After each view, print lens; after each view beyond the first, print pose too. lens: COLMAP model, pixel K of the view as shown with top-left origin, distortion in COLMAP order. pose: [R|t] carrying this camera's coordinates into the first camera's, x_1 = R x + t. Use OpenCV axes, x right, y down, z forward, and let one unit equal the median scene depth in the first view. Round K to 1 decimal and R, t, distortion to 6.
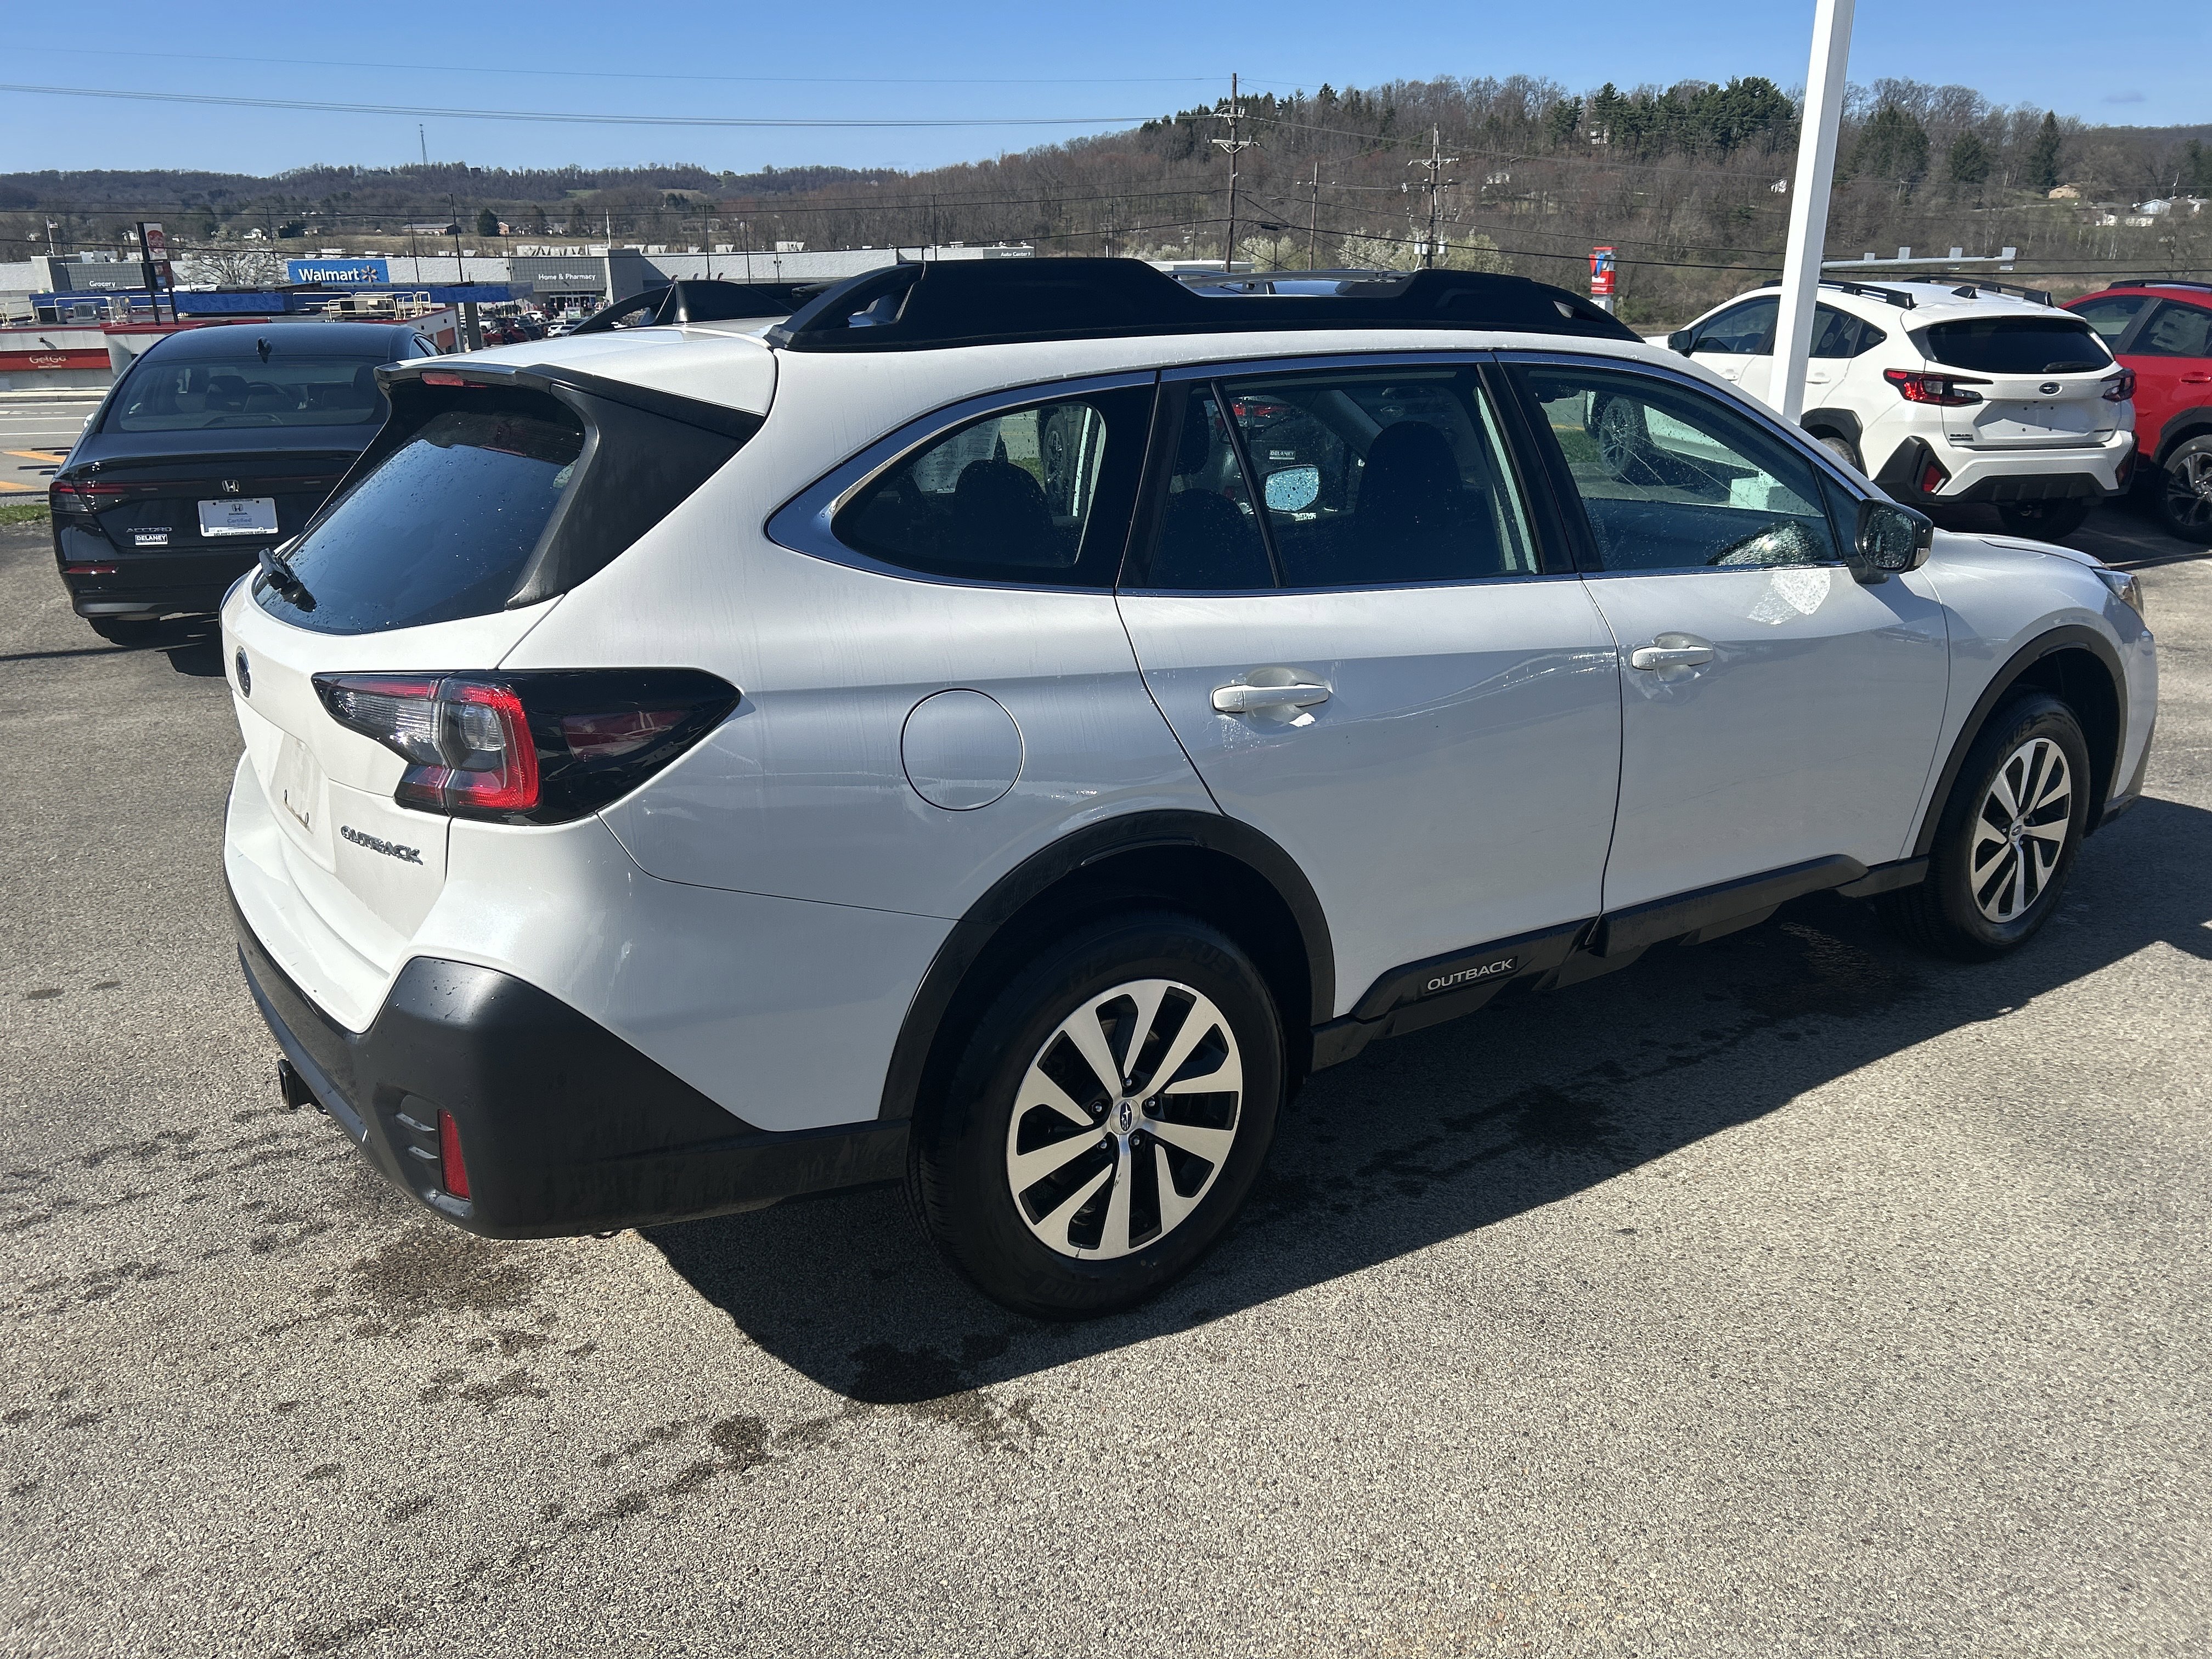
lens RADIAL K [[1679.7, 0, 1095.7], [0, 1679.7, 791.8], [0, 0, 1]] dist [0.056192, -0.060303]
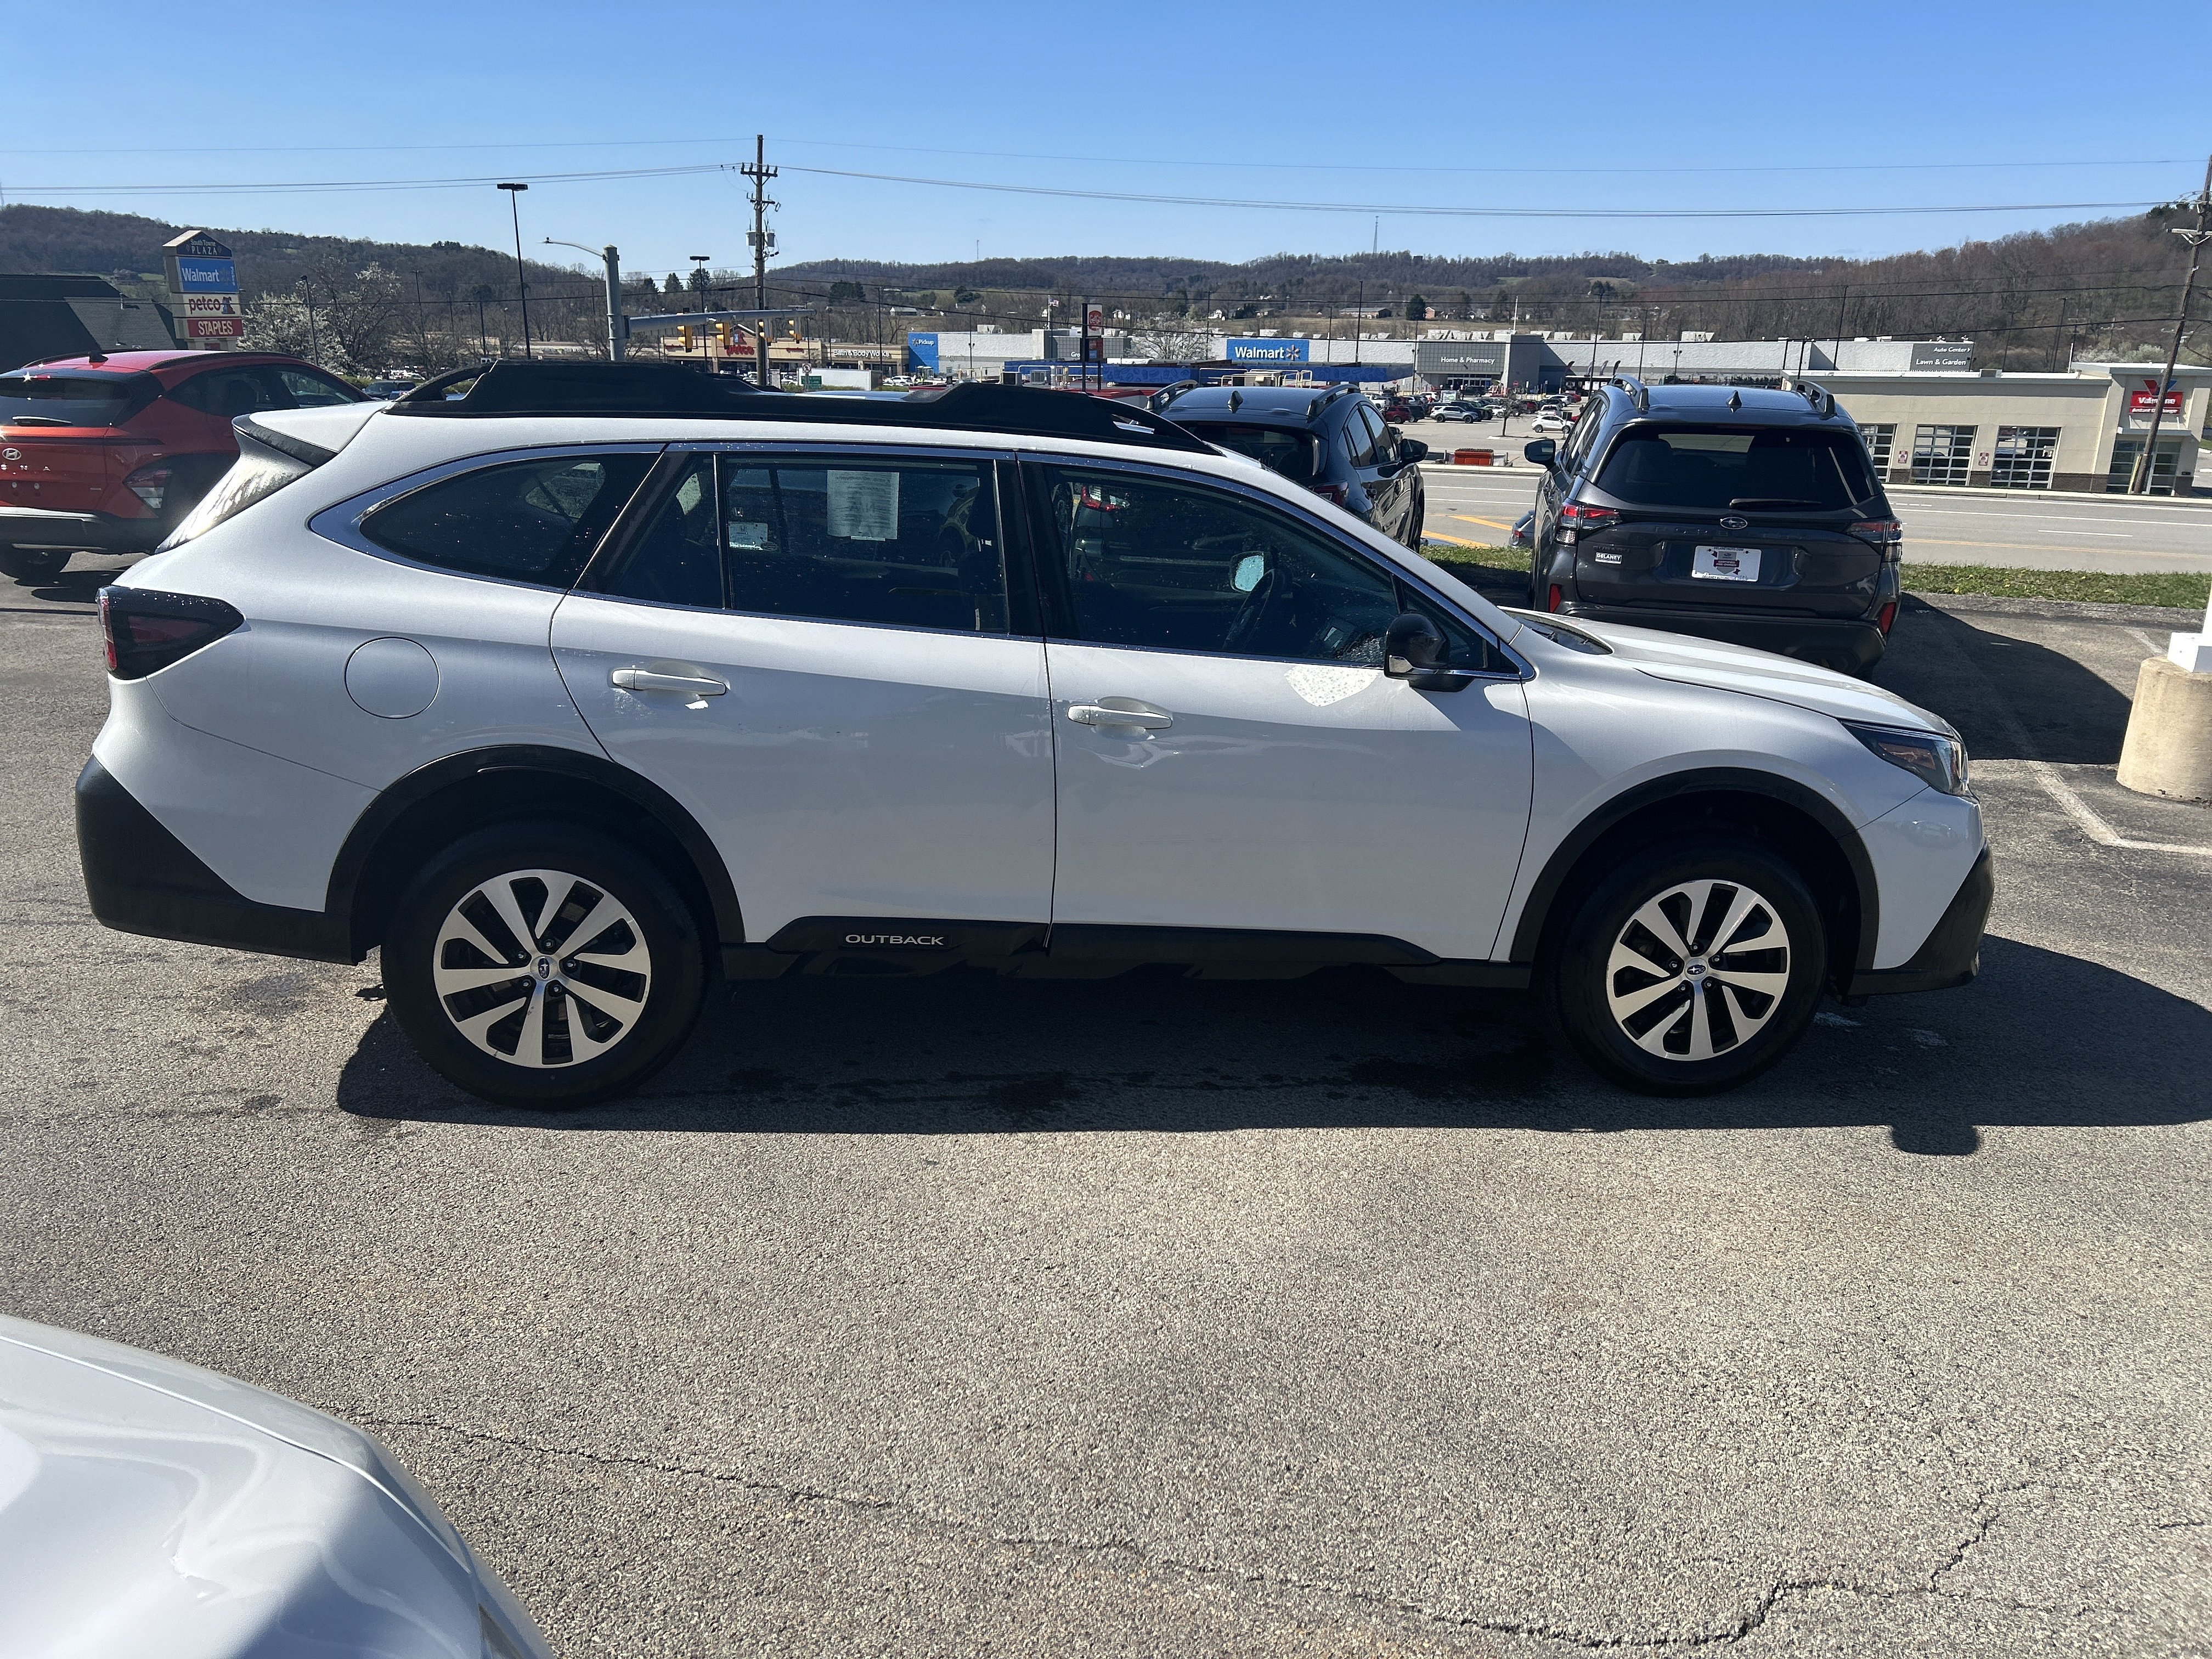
lens RADIAL K [[1679.7, 0, 1137.9], [0, 1679.7, 839.5], [0, 0, 1]] dist [0.056192, -0.060303]
pose [[0.880063, 0.163460, -0.445837, 0.920543], [-0.172670, 0.984772, 0.020211, -0.021792], [0.442351, 0.059196, 0.894886, -0.038557]]
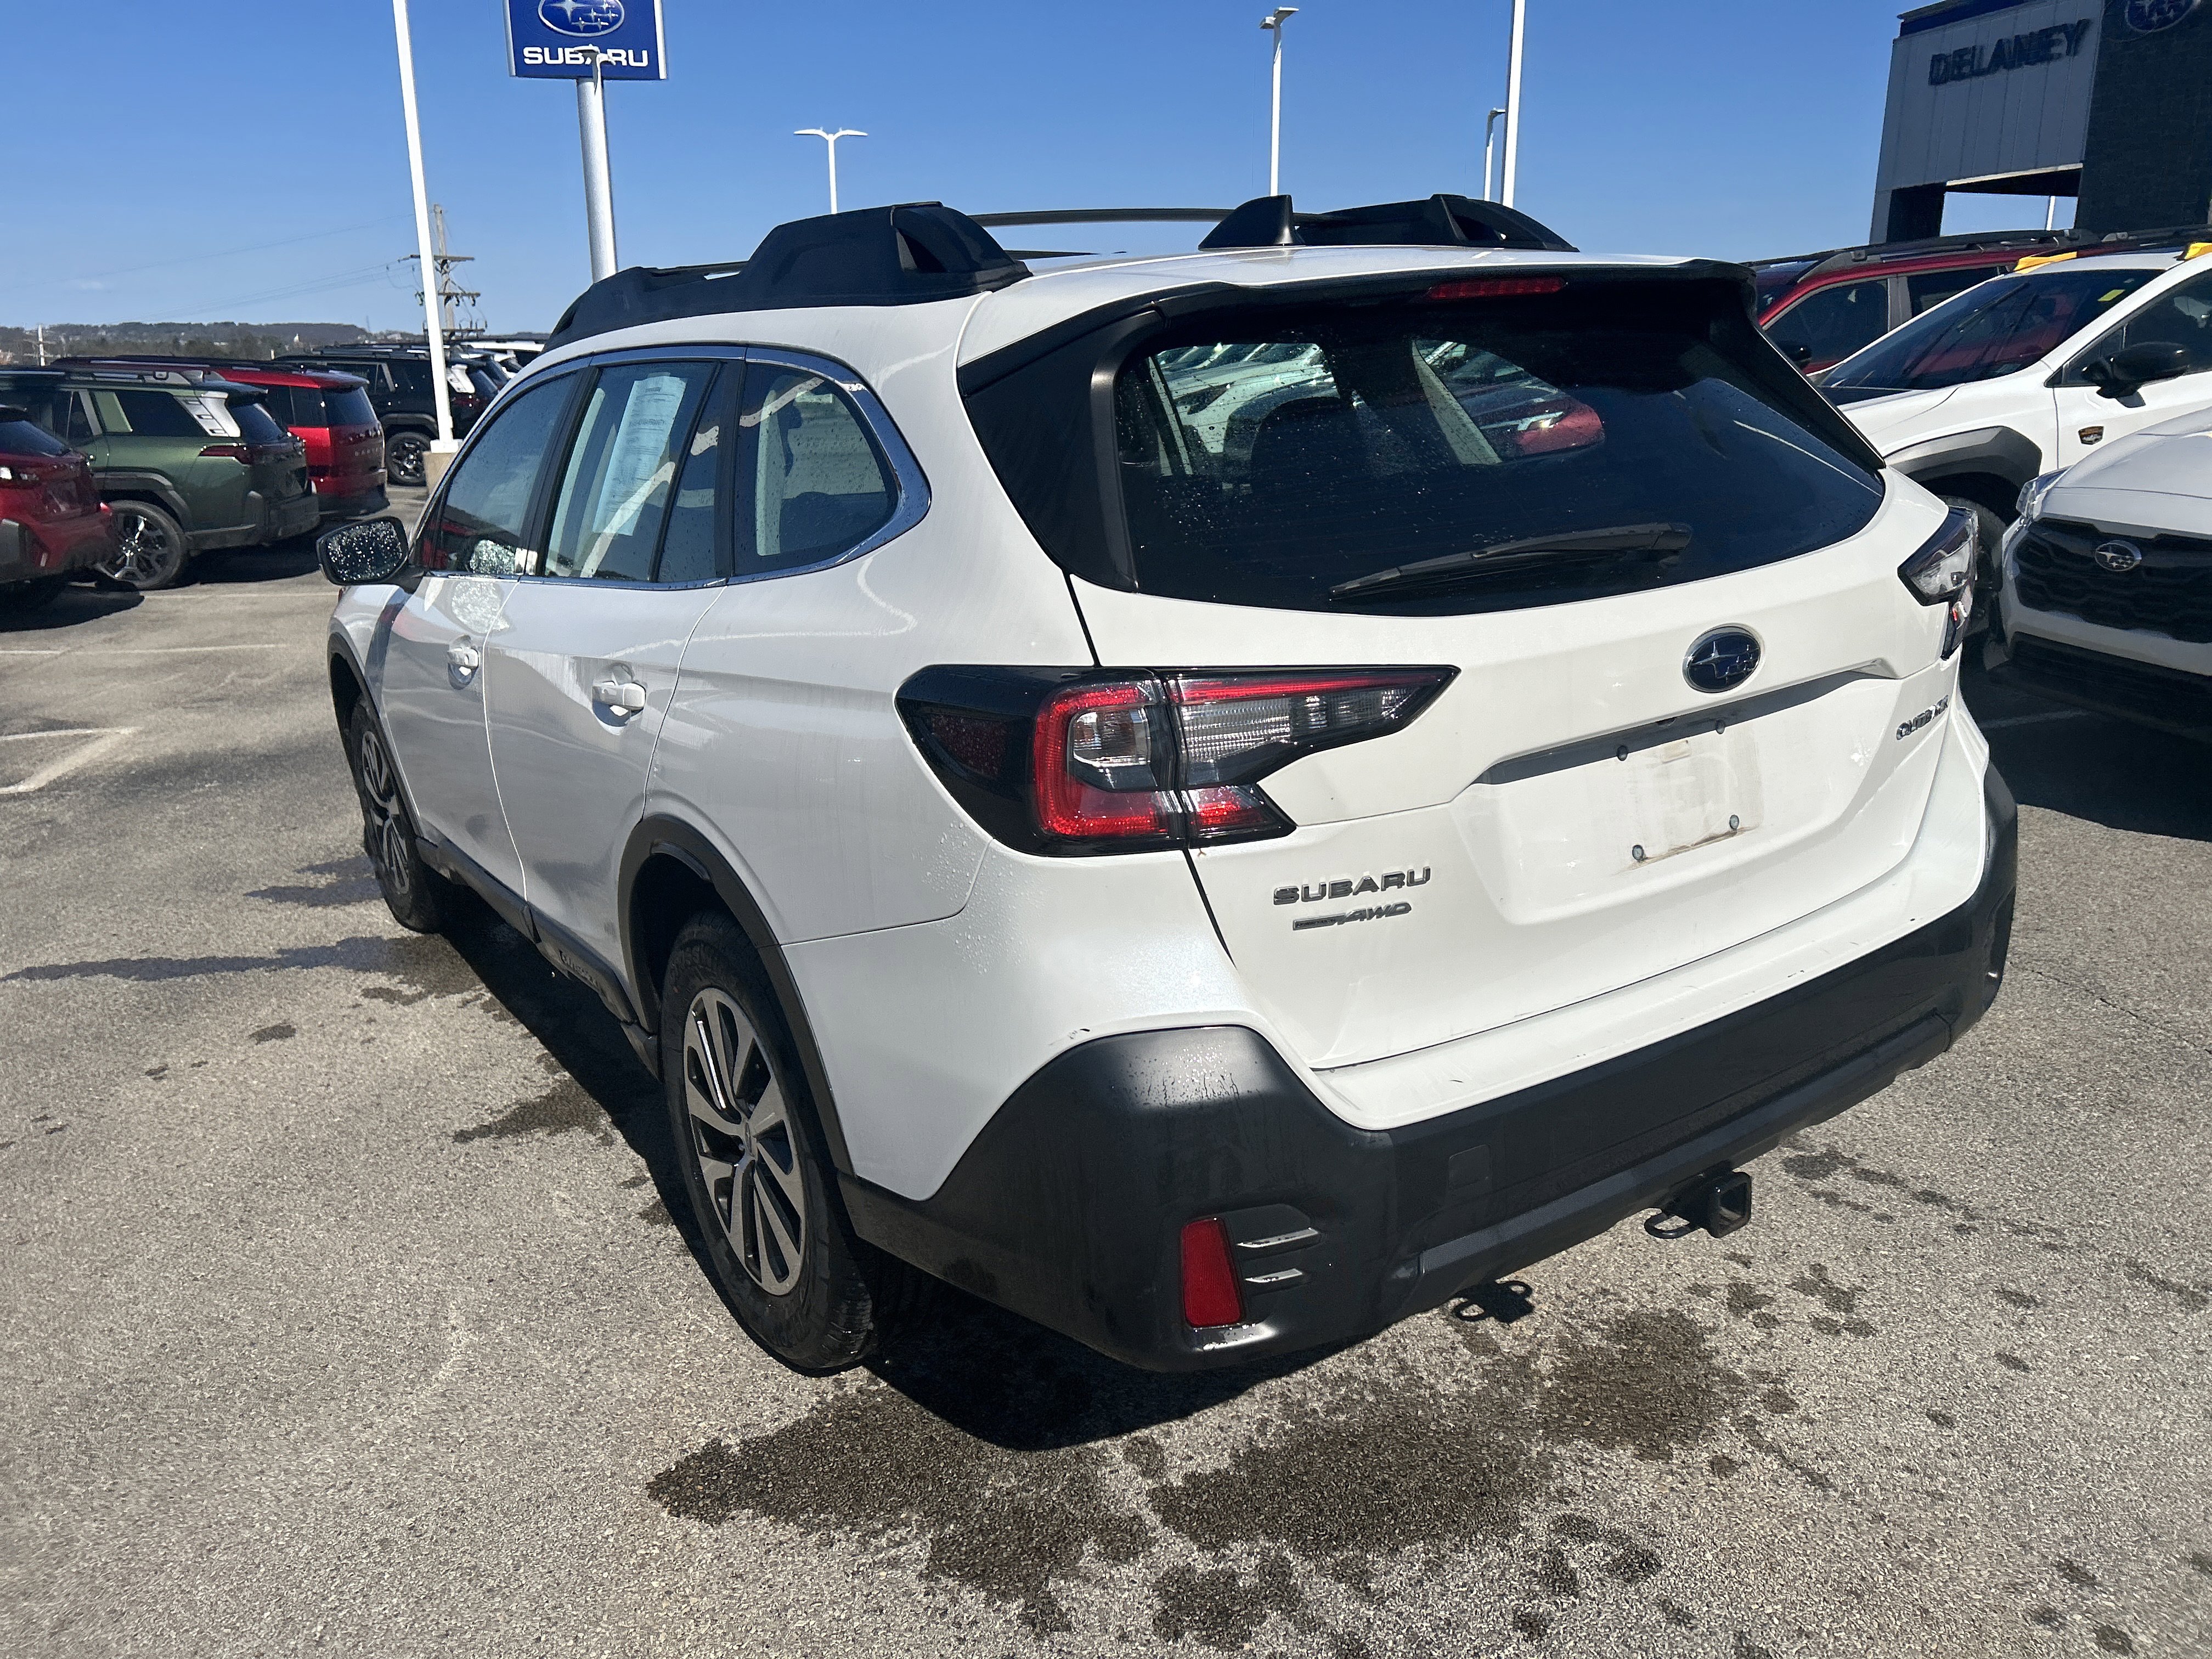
lens RADIAL K [[1679.7, 0, 1118.6], [0, 1679.7, 799.0], [0, 0, 1]] dist [0.056192, -0.060303]
pose [[0.019537, -0.245032, 0.969318, -1.048676], [0.322078, 0.919364, 0.225912, -0.225186], [-0.946512, 0.307782, 0.096881, 1.014572]]
